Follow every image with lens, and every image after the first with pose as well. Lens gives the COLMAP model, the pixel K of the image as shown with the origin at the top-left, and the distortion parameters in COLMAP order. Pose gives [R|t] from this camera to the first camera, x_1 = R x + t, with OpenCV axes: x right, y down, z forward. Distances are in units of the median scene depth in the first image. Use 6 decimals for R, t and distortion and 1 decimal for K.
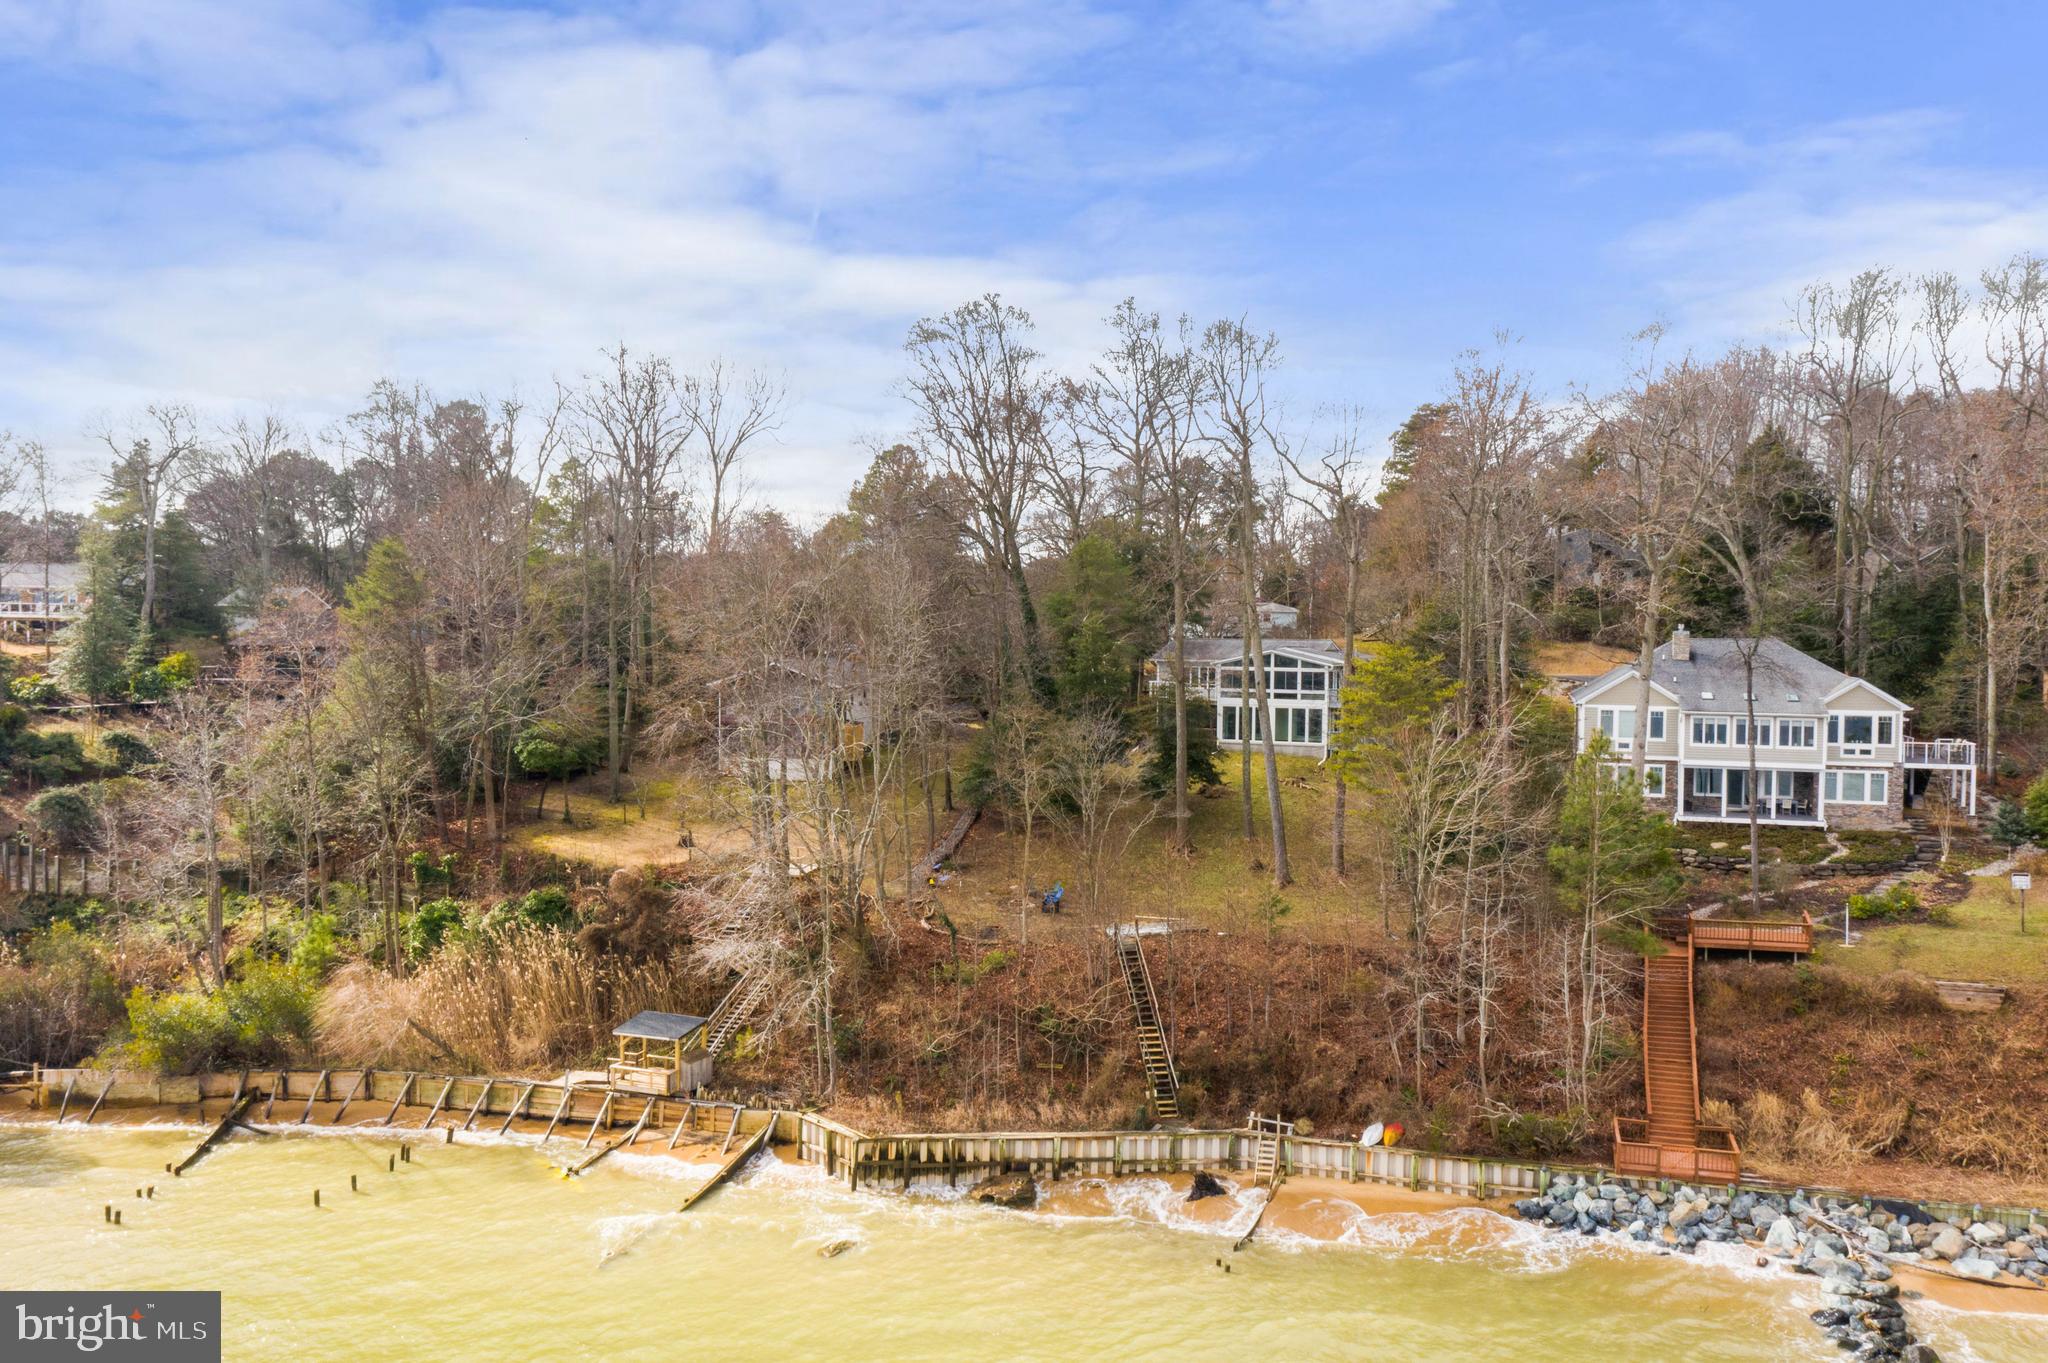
lens RADIAL K [[1692.6, 0, 1024.0], [0, 1692.6, 681.5], [0, 0, 1]] dist [0.000399, 0.001275]
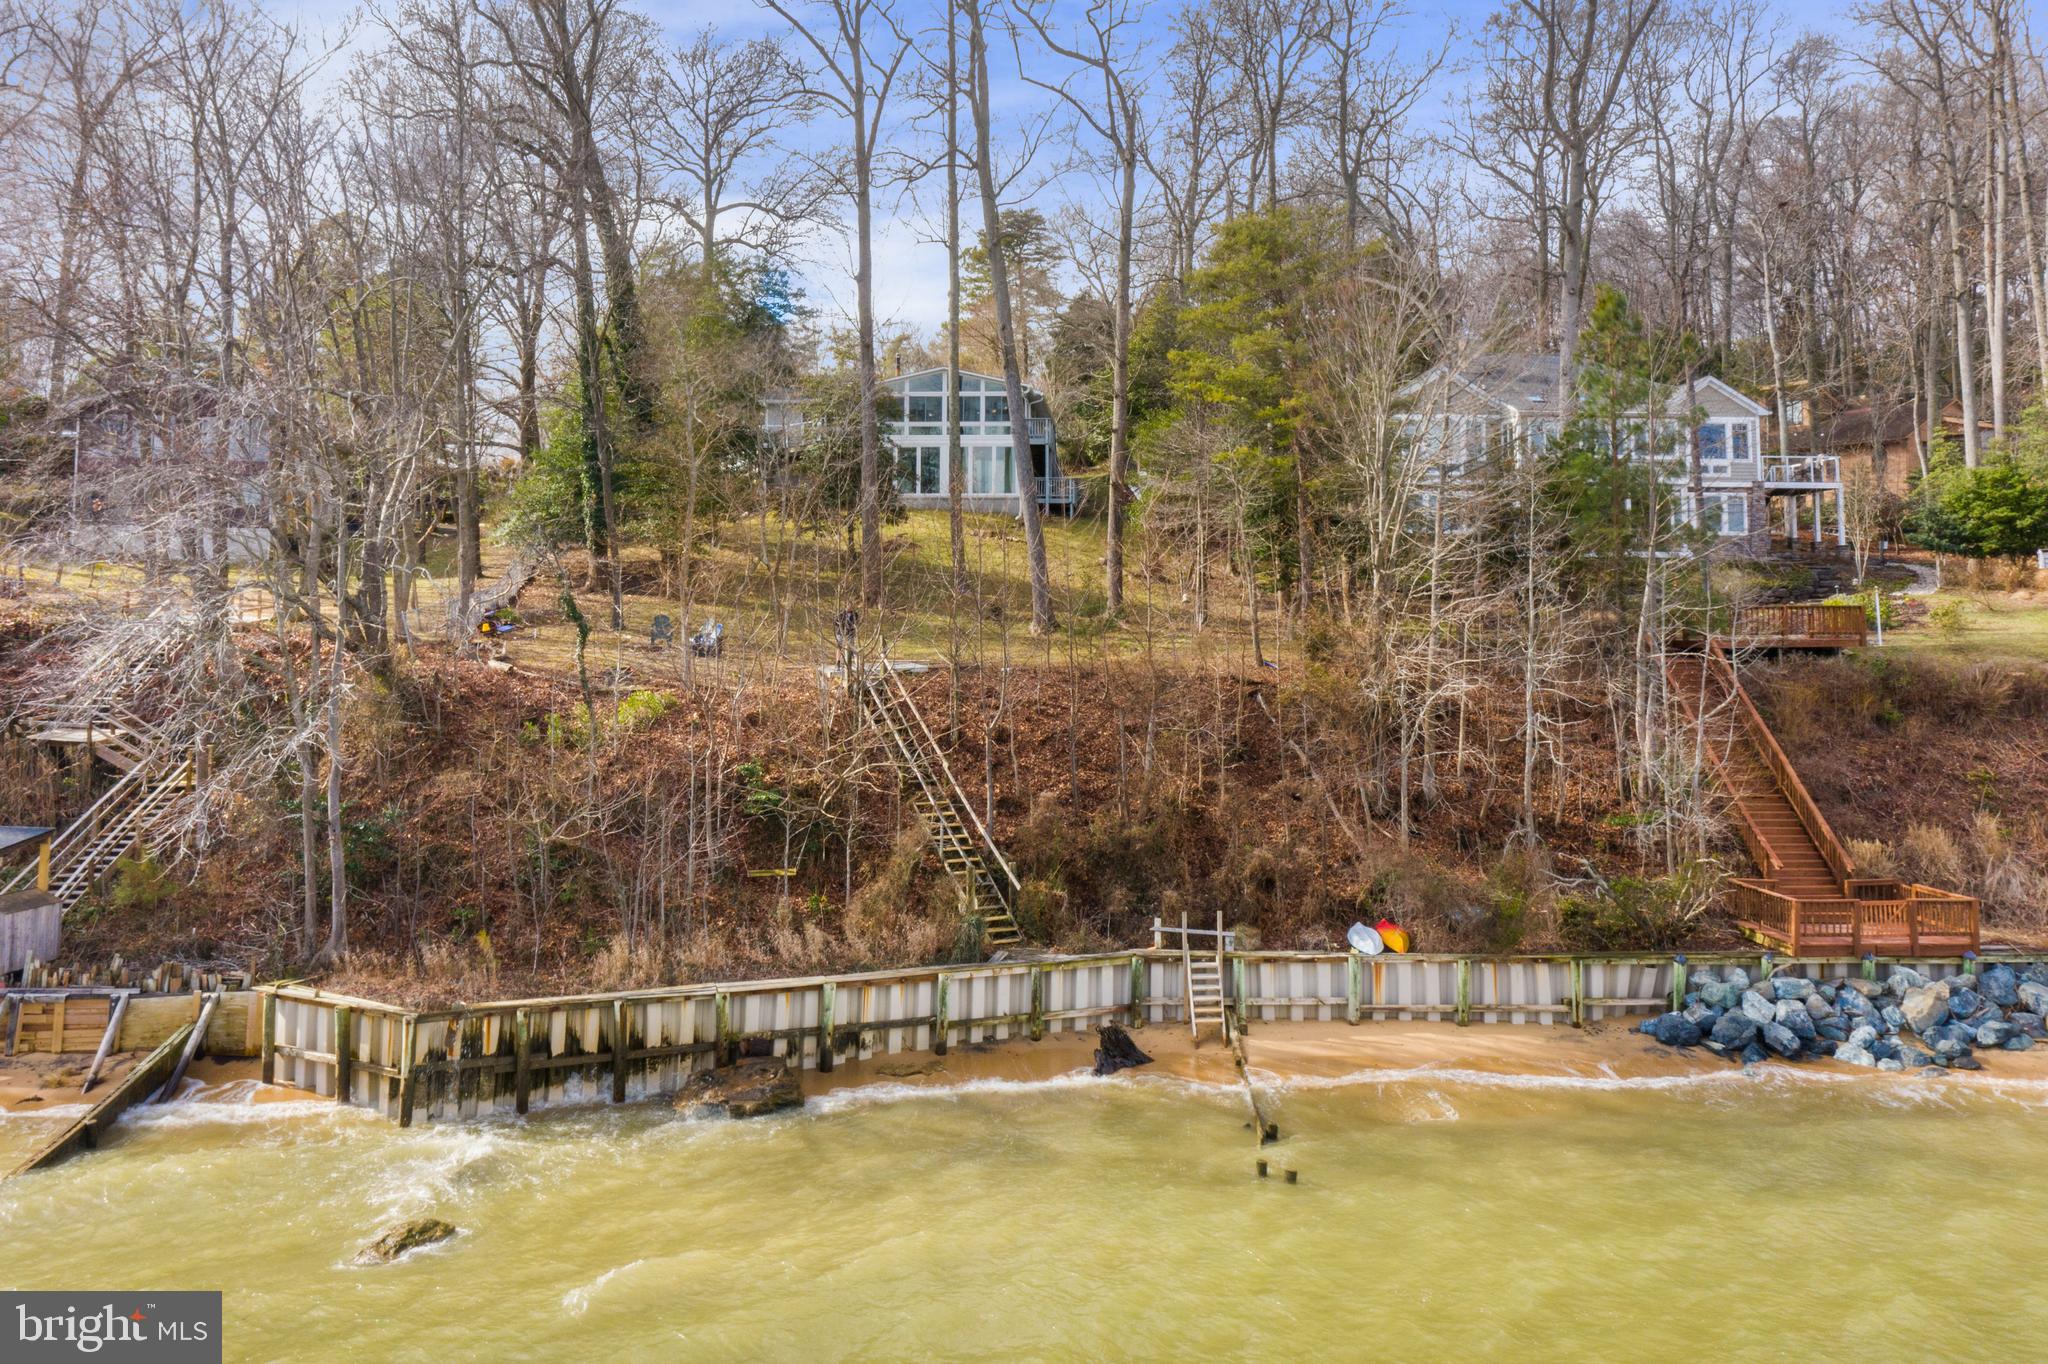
lens RADIAL K [[1721.7, 0, 1025.4], [0, 1721.7, 469.3], [0, 0, 1]] dist [0.000616, -0.000978]
pose [[0.941886, 0.026761, 0.334864, -0.101990], [0.015761, 0.992204, -0.123626, 0.180109], [-0.335561, 0.121719, 0.934122, 0.475244]]
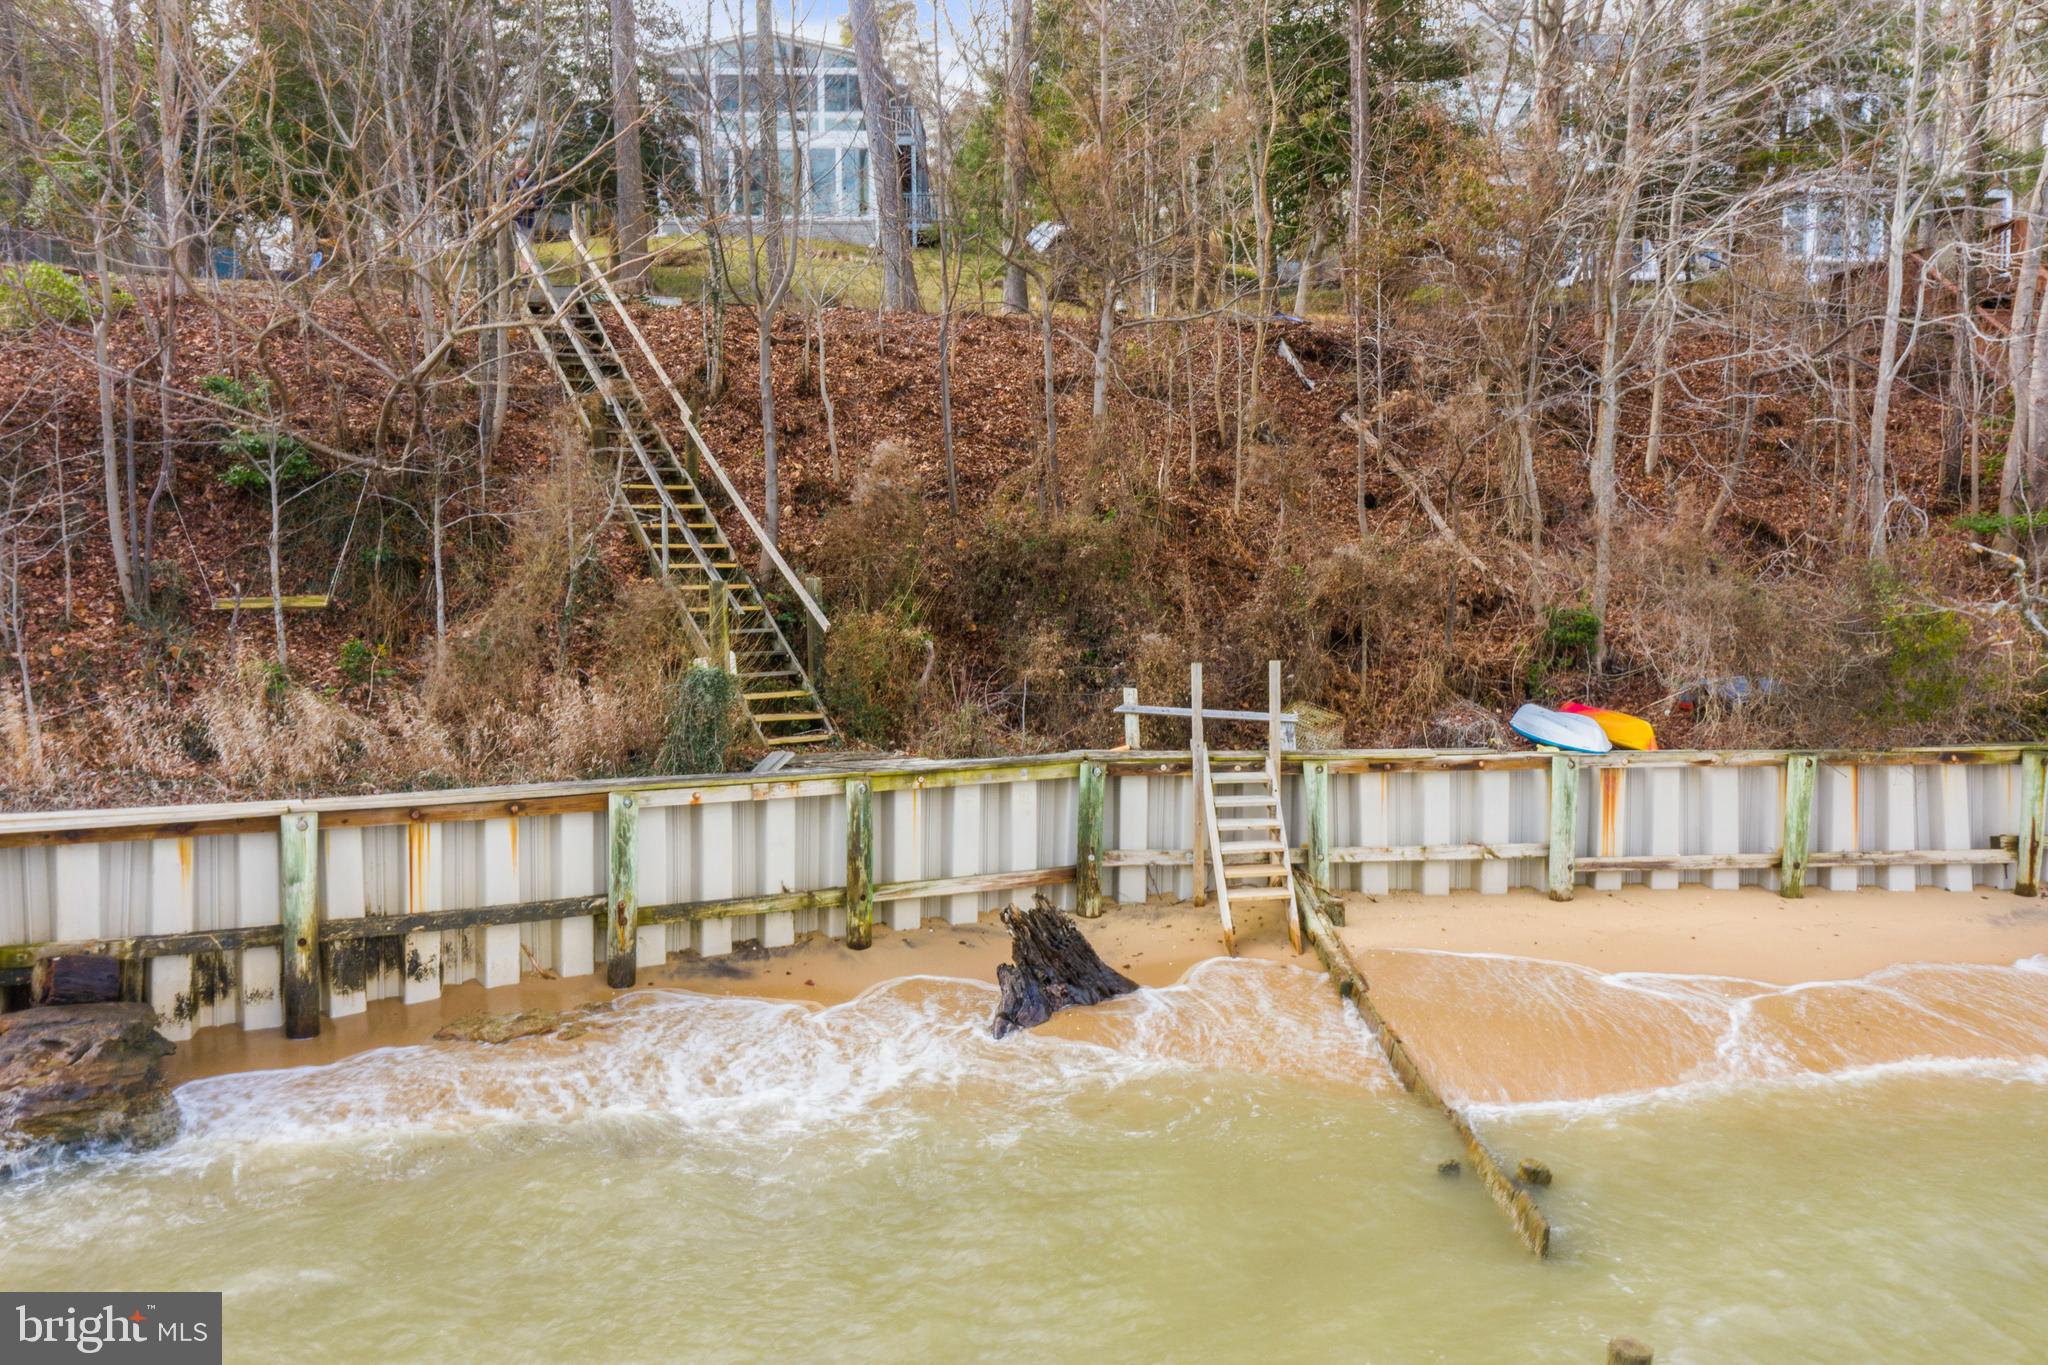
lens RADIAL K [[1645.0, 0, 1024.0], [0, 1645.0, 682.5], [0, 0, 1]] dist [-0.001945, 0.001718]
pose [[0.916895, -0.036133, 0.397489, 0.021116], [0.025786, 0.999176, 0.031345, 0.249564], [-0.398294, -0.018490, 0.917072, 0.791386]]
